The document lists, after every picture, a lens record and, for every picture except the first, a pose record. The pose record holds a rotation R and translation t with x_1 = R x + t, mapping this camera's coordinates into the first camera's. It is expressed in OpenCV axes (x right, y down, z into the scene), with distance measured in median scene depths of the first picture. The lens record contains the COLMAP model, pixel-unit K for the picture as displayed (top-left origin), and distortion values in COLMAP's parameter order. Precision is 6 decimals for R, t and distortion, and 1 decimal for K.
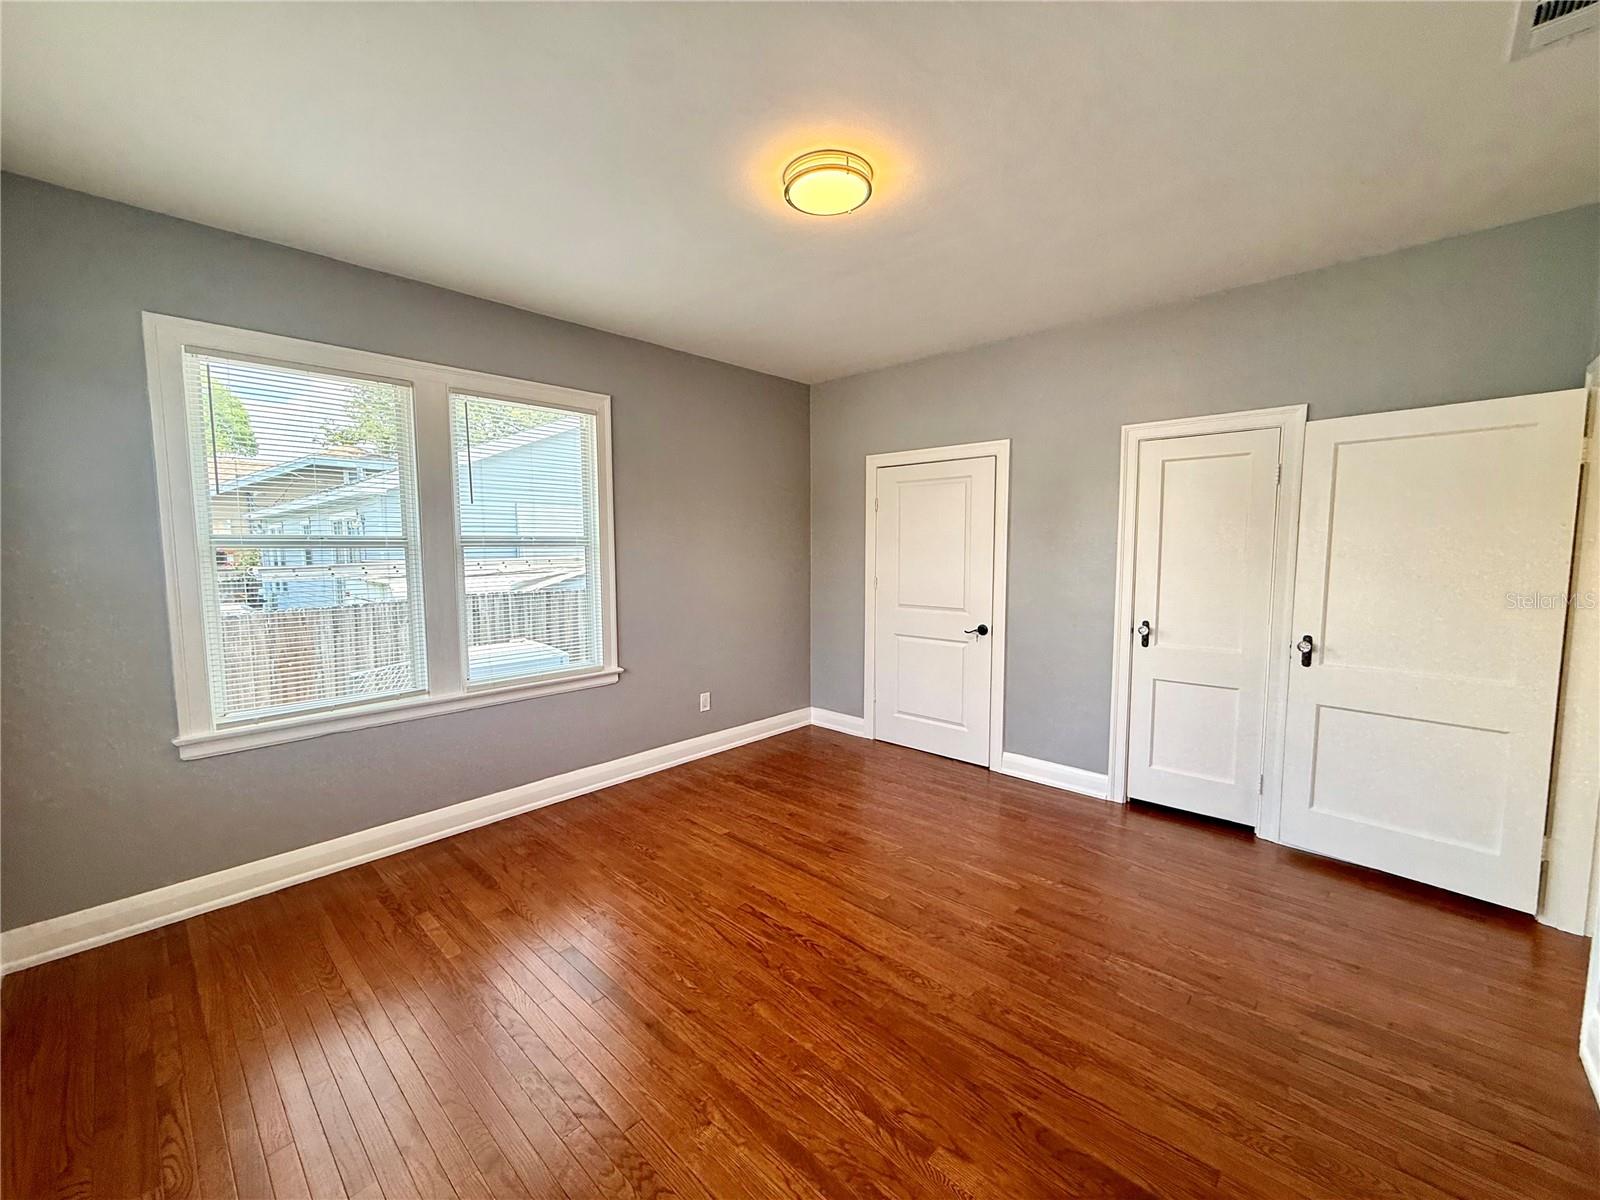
lens RADIAL K [[636.9, 0, 786.1], [0, 636.9, 599.9], [0, 0, 1]] dist [-0.000714, 0.000971]
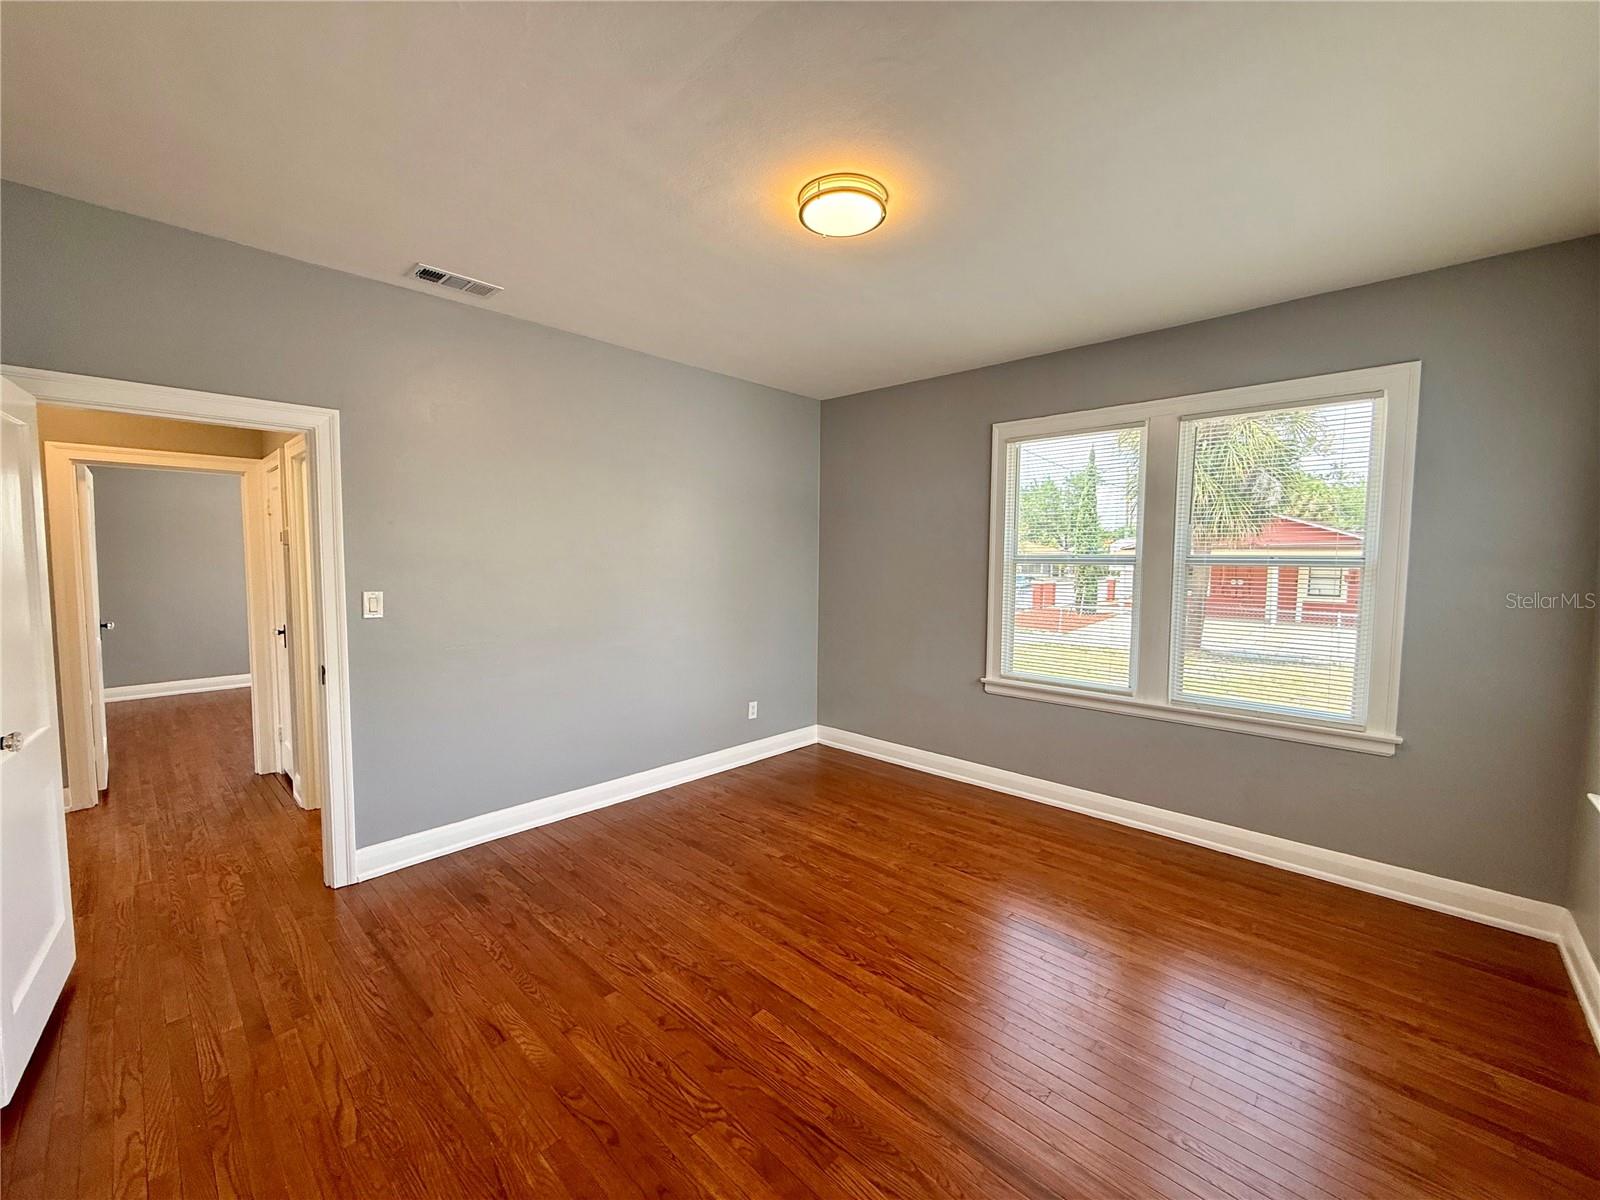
lens RADIAL K [[636.9, 0, 781.4], [0, 636.9, 601.6], [0, 0, 1]] dist [-0.000714, 0.000971]
pose [[-0.999883, -0.002208, 0.015130, 0.119849], [0.000142, 0.988140, 0.153558, -0.156055], [-0.015290, 0.153542, -0.988024, 1.714677]]
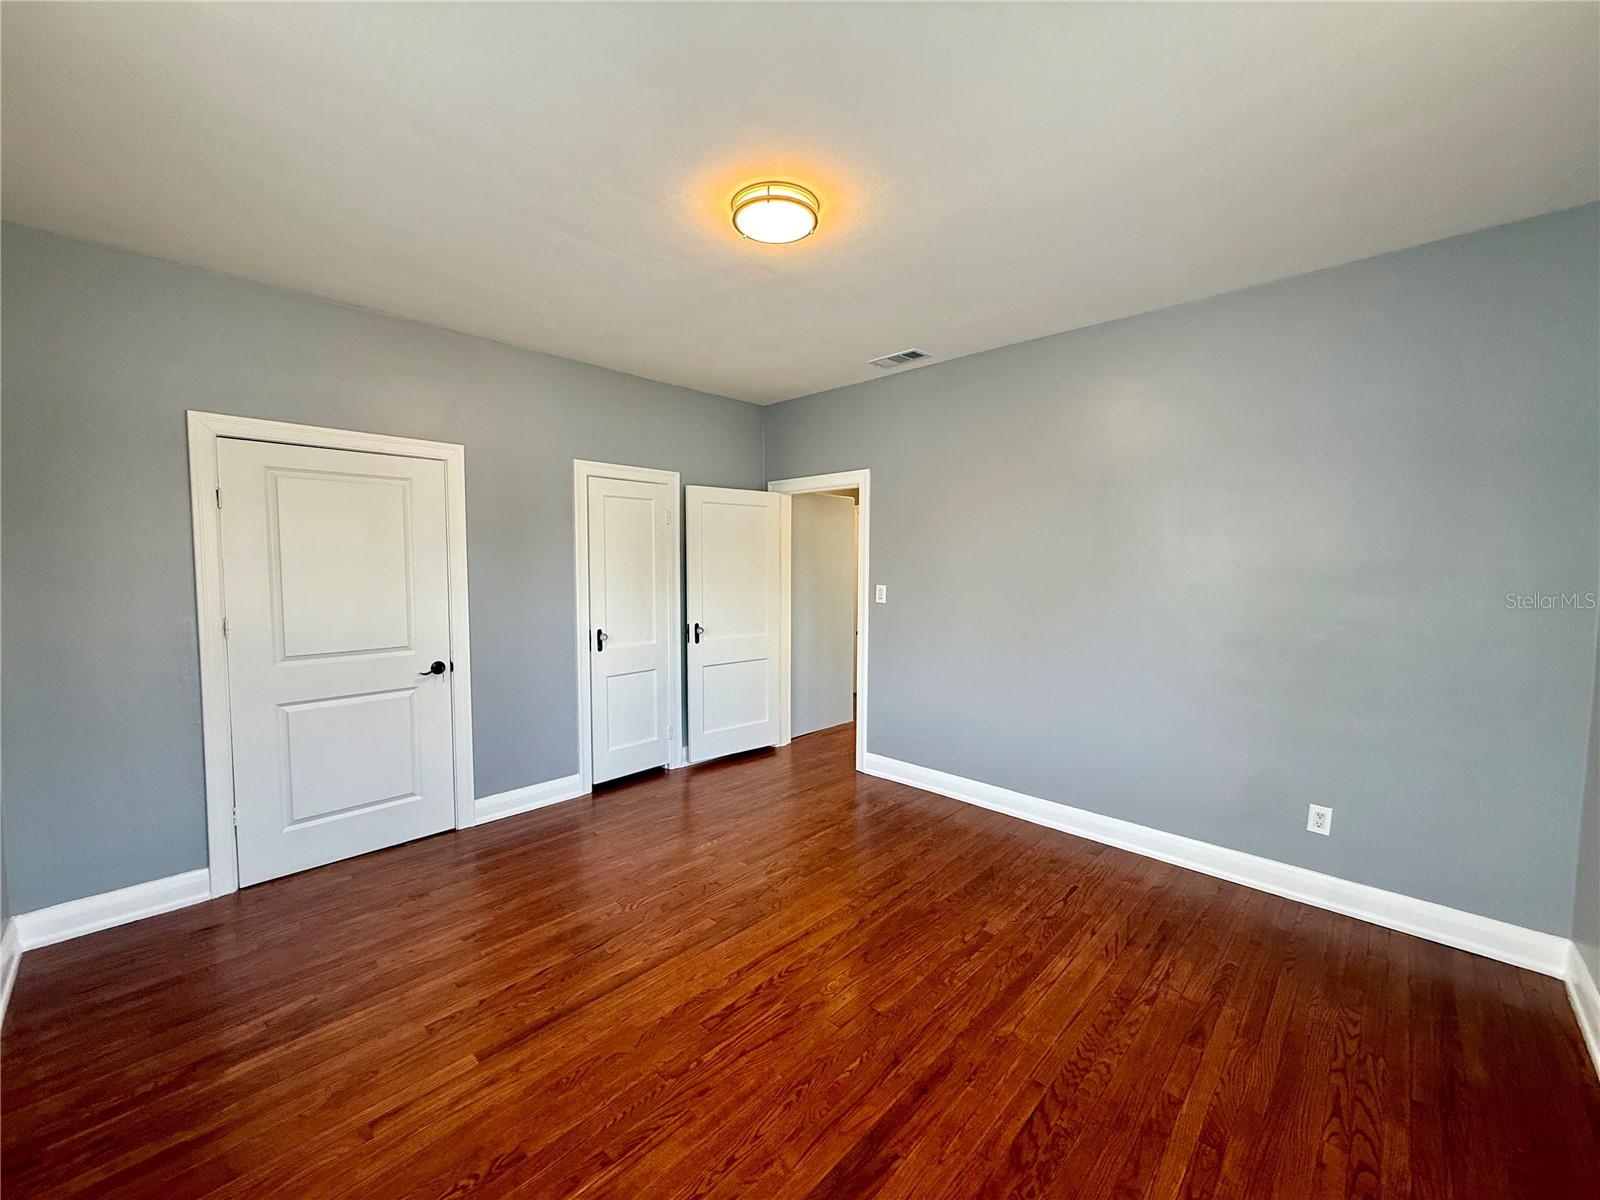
lens RADIAL K [[636.9, 0, 795.3], [0, 636.9, 603.9], [0, 0, 1]] dist [-0.000714, 0.000971]
pose [[0.006186, -0.062367, 0.998034, -0.809557], [0.084093, 0.994550, 0.061628, -0.075658], [-0.996439, 0.083546, 0.011397, 0.828815]]
